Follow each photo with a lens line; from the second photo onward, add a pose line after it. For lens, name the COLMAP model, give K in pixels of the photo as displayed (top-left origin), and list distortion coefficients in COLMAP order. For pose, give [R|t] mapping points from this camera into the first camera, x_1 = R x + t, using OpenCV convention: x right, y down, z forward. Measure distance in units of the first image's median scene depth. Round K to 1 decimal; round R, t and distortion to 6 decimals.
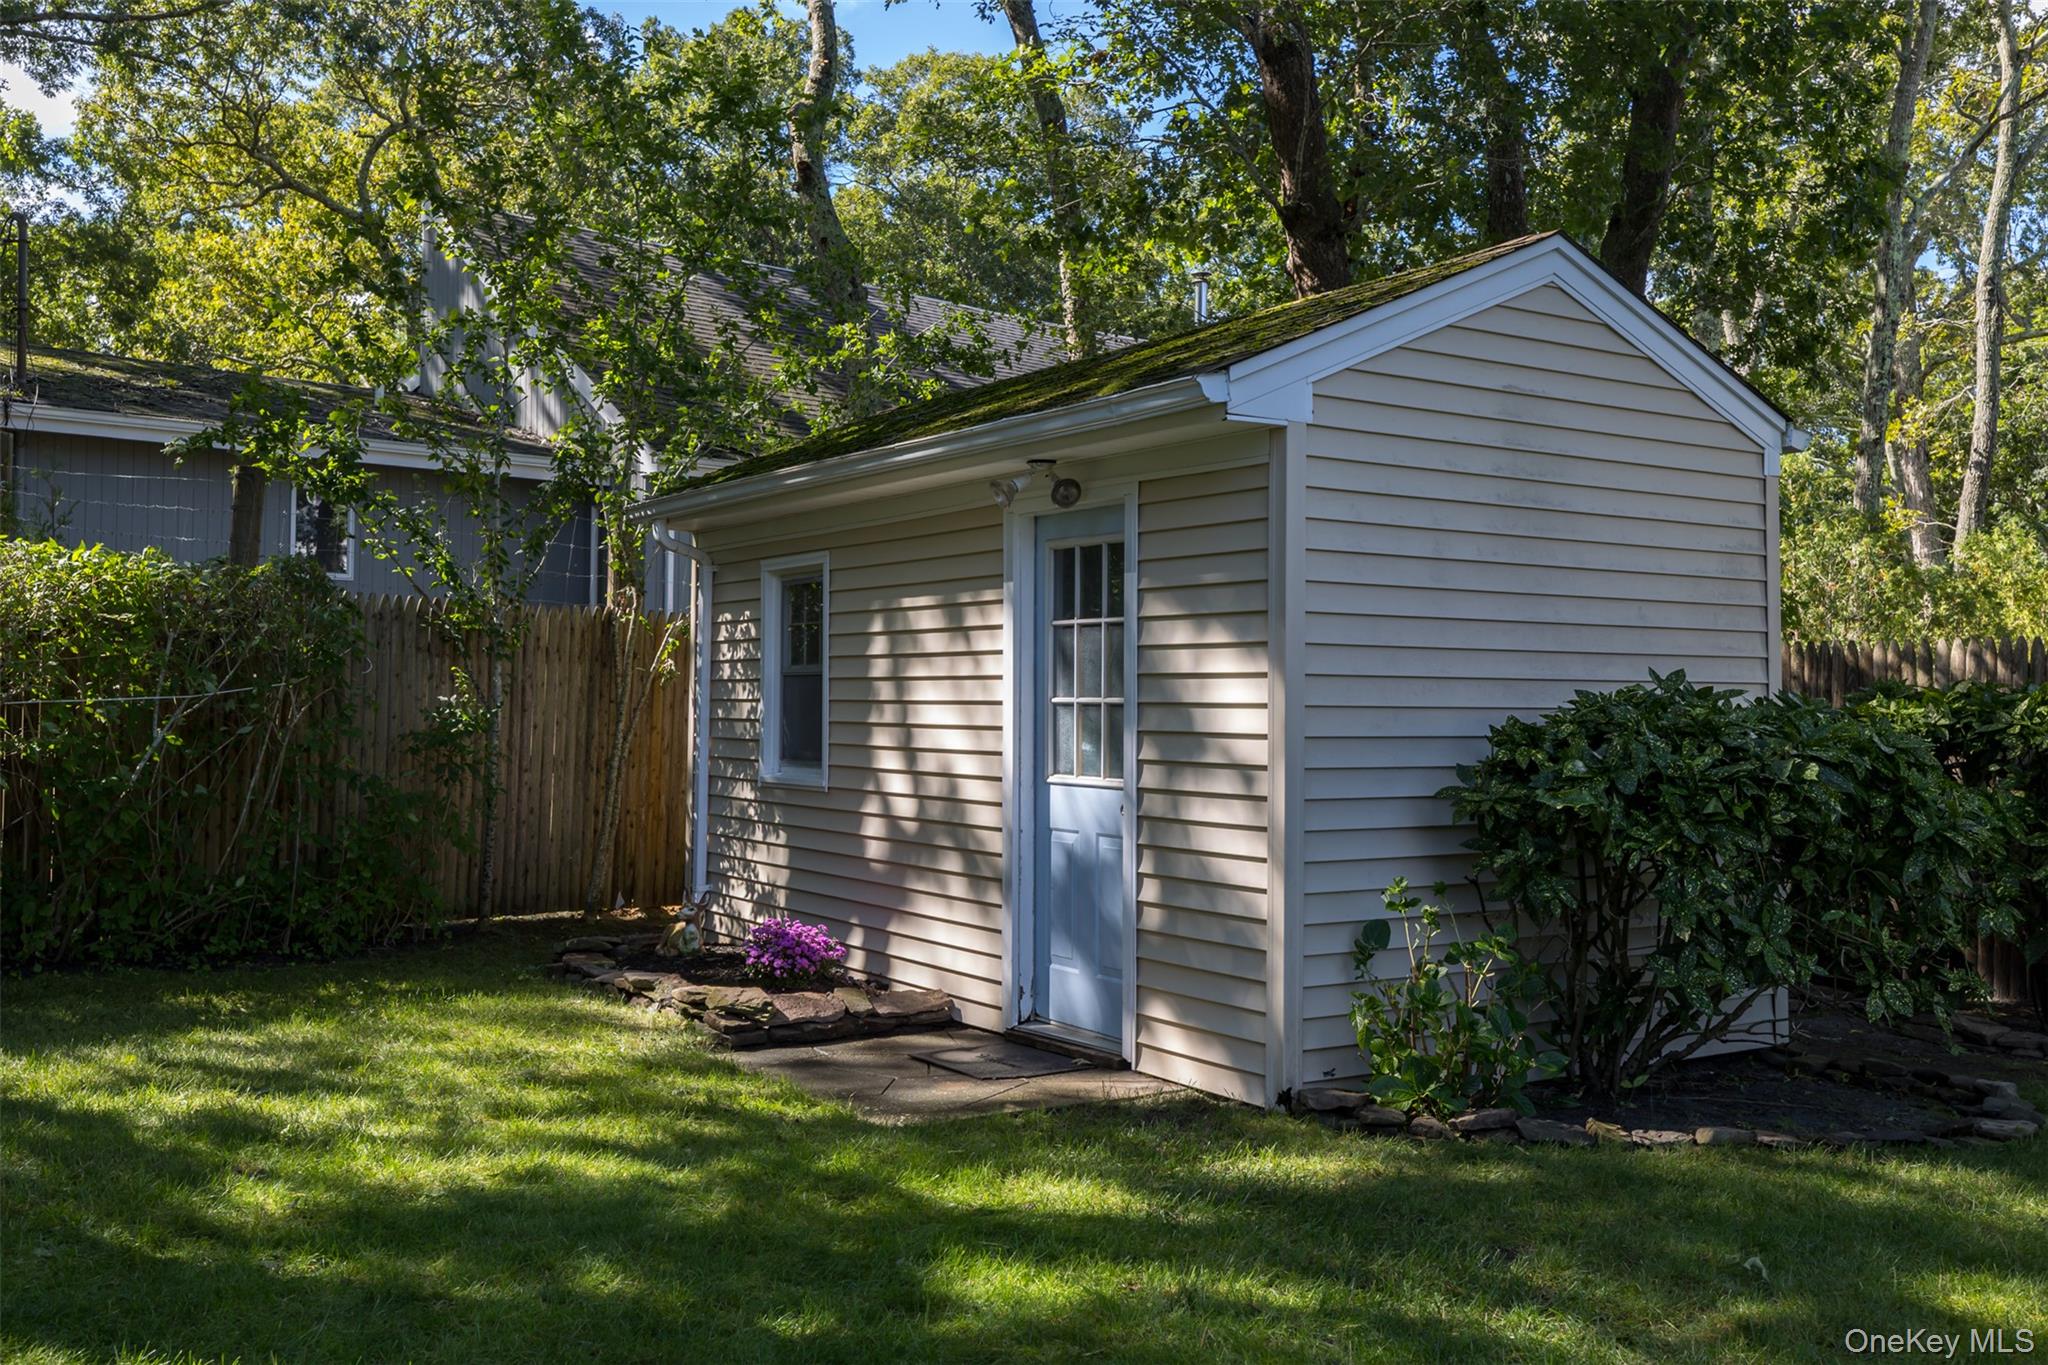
lens RADIAL K [[1868.4, 0, 1024.0], [0, 1868.4, 682.5], [0, 0, 1]] dist [0.013856, -0.015409]
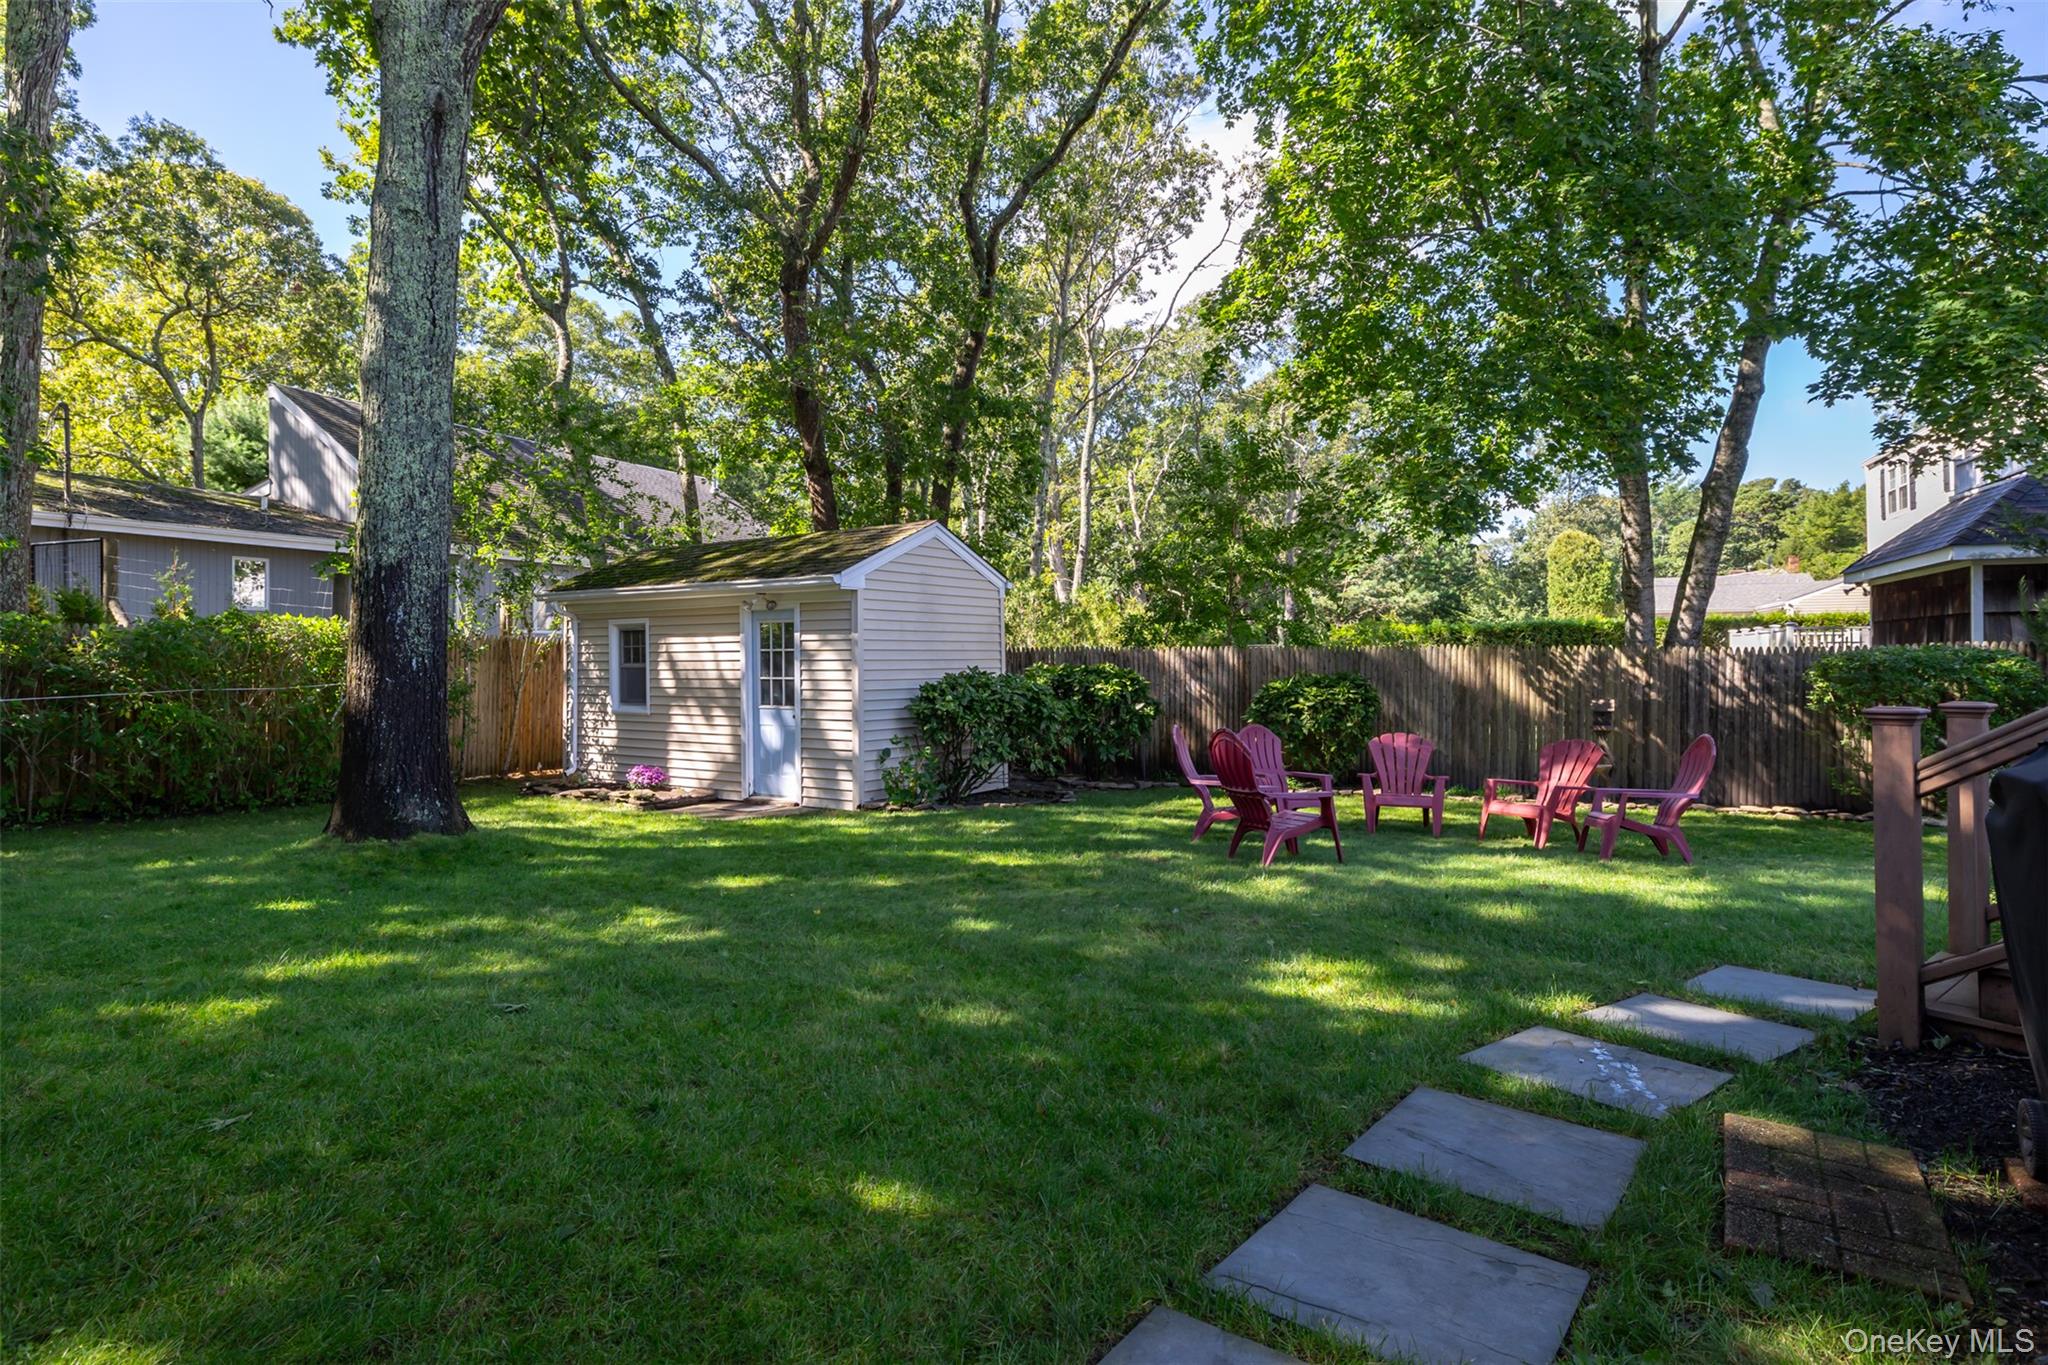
lens RADIAL K [[1132.9, 0, 1001.0], [0, 1132.9, 657.8], [0, 0, 1]] dist [0.031713, -0.019285]
pose [[0.925708, -0.013119, 0.378011, -0.258717], [0.009006, 0.999879, 0.012647, -0.034007], [-0.378132, -0.008303, 0.925715, -0.609452]]
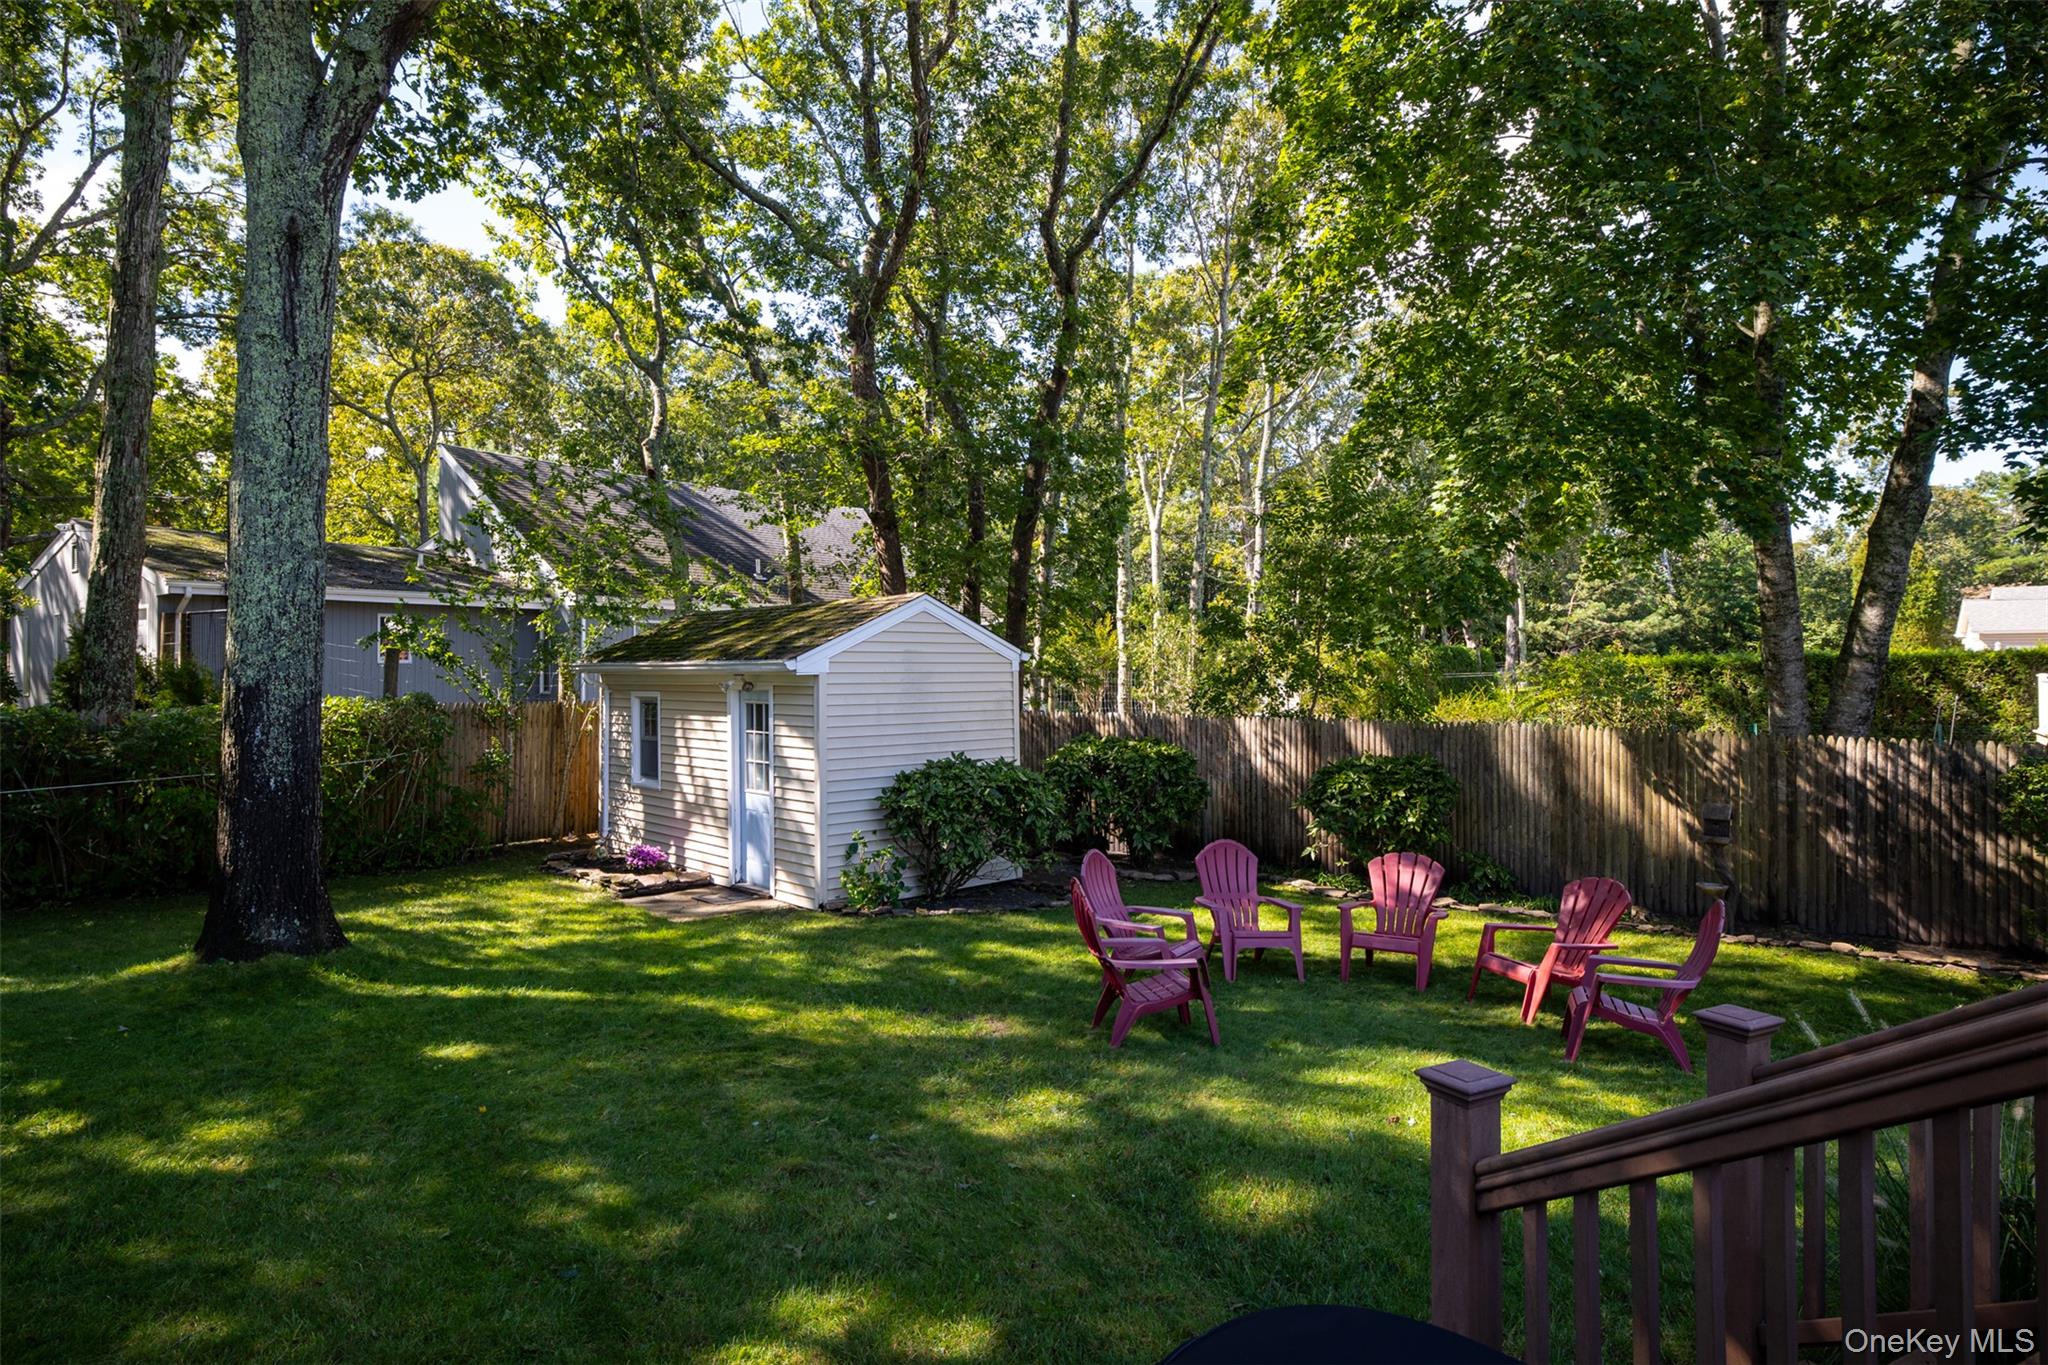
lens RADIAL K [[1170.0, 0, 1021.0], [0, 1170.0, 654.2], [0, 0, 1]] dist [-0.026587, 0.049863]
pose [[0.983927, -0.011757, 0.178182, 0.093820], [0.011343, 0.999930, 0.003339, -0.126167], [-0.178209, -0.001264, 0.983992, -0.618427]]
